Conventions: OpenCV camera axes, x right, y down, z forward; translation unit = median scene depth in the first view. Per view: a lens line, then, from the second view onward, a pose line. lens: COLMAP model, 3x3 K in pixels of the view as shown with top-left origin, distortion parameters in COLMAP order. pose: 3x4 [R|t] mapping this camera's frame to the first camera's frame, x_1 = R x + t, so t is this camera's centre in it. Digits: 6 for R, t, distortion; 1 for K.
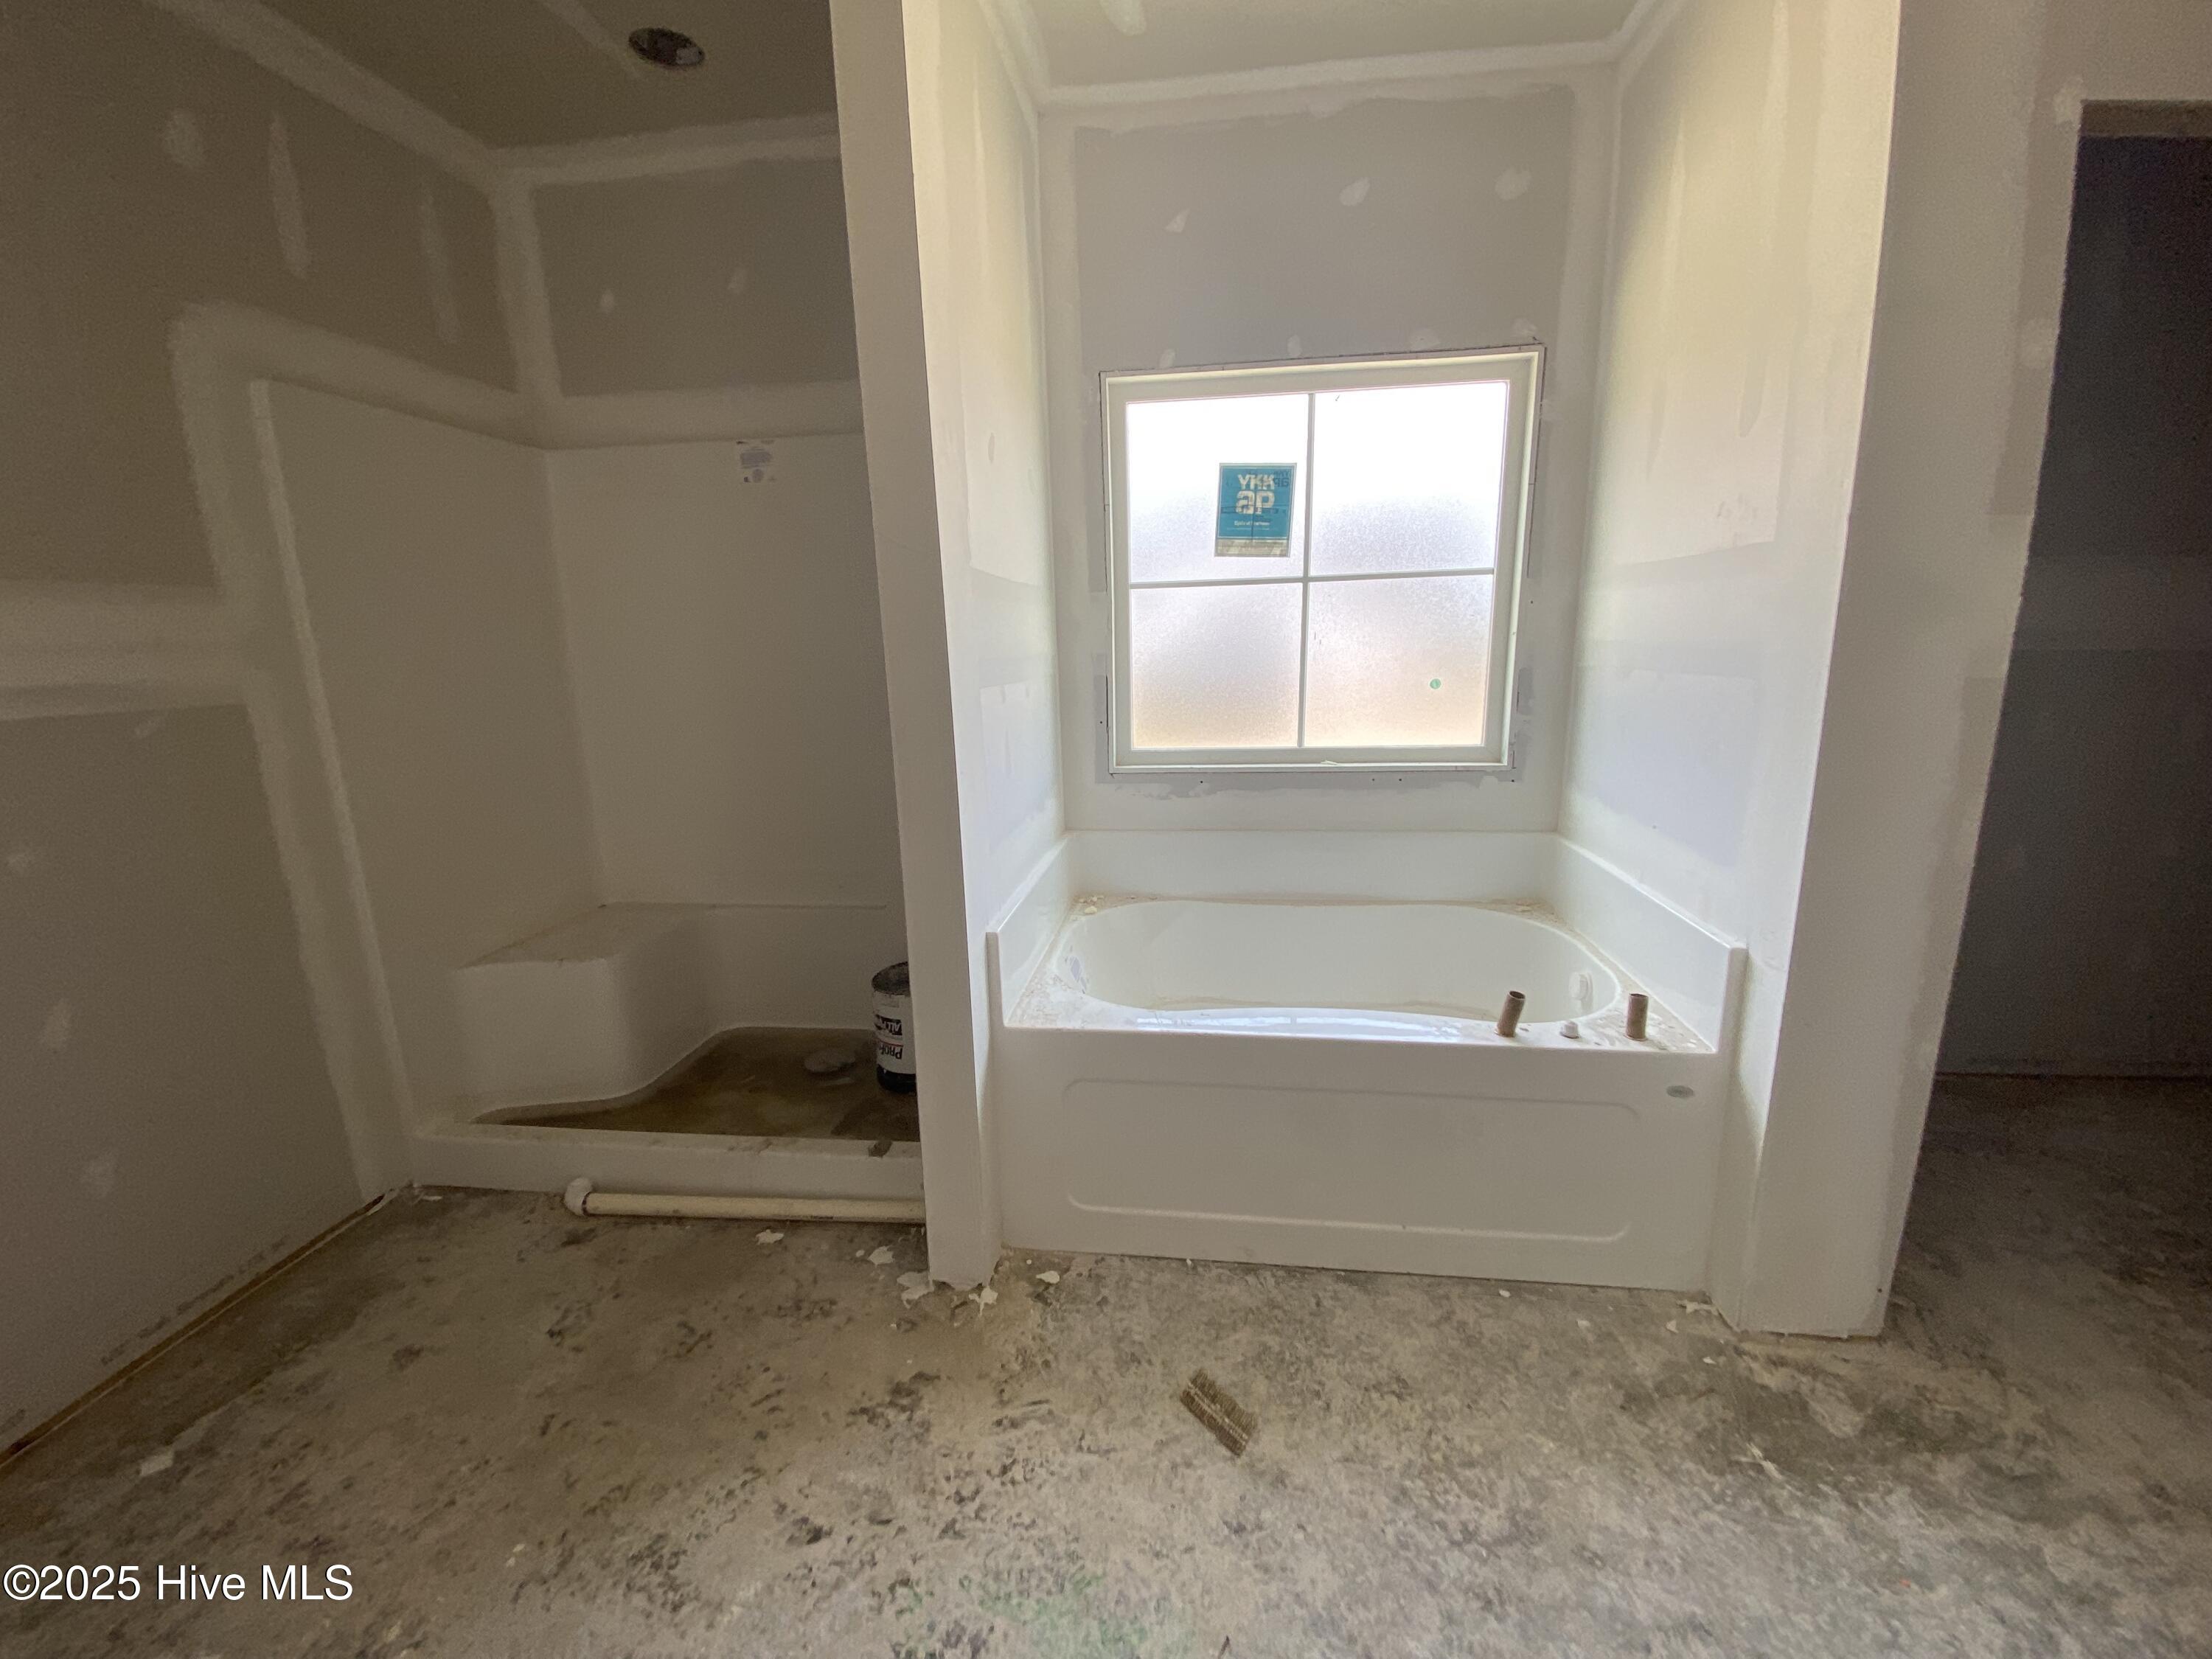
lens RADIAL K [[906.8, 0, 1100.0], [0, 906.8, 837.2], [0, 0, 1]] dist [0.018809, -0.017126]
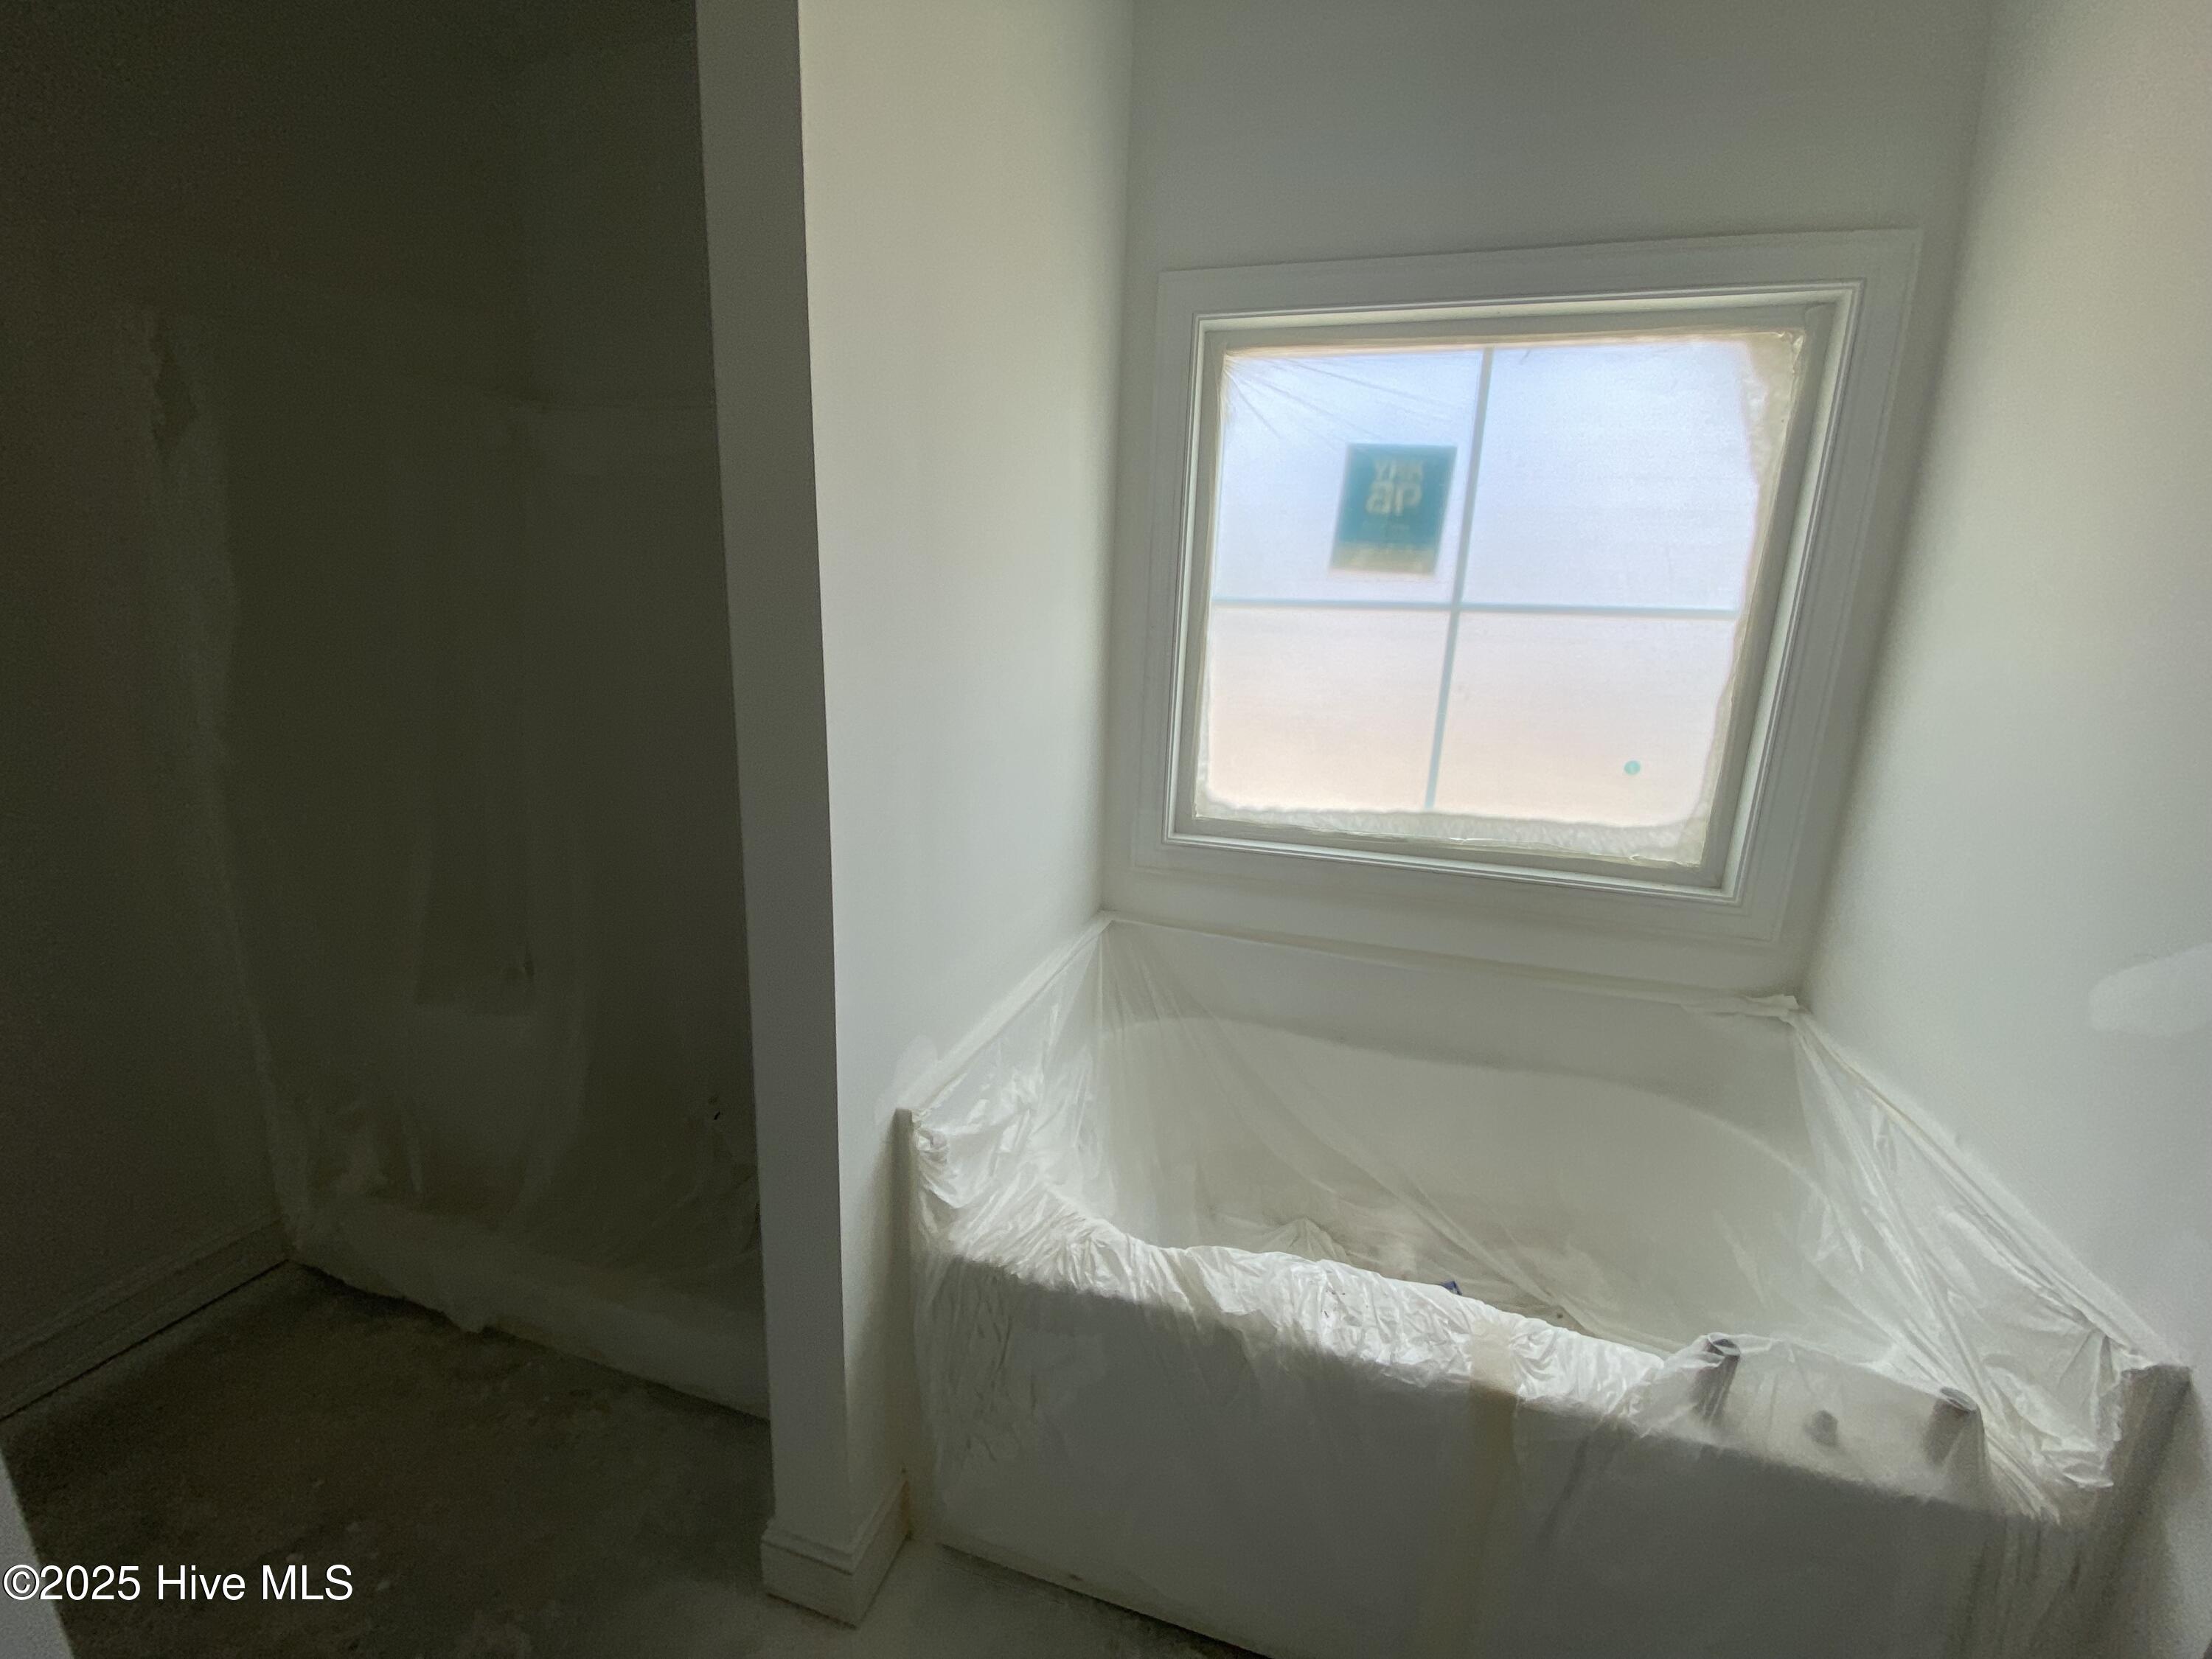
lens RADIAL K [[906.8, 0, 1100.0], [0, 906.8, 837.2], [0, 0, 1]] dist [0.018809, -0.017126]
pose [[0.987206, 0.091224, -0.130773, 0.059722], [-0.086079, 0.995295, 0.044483, -0.112358], [0.134216, -0.032658, 0.990414, 0.242735]]
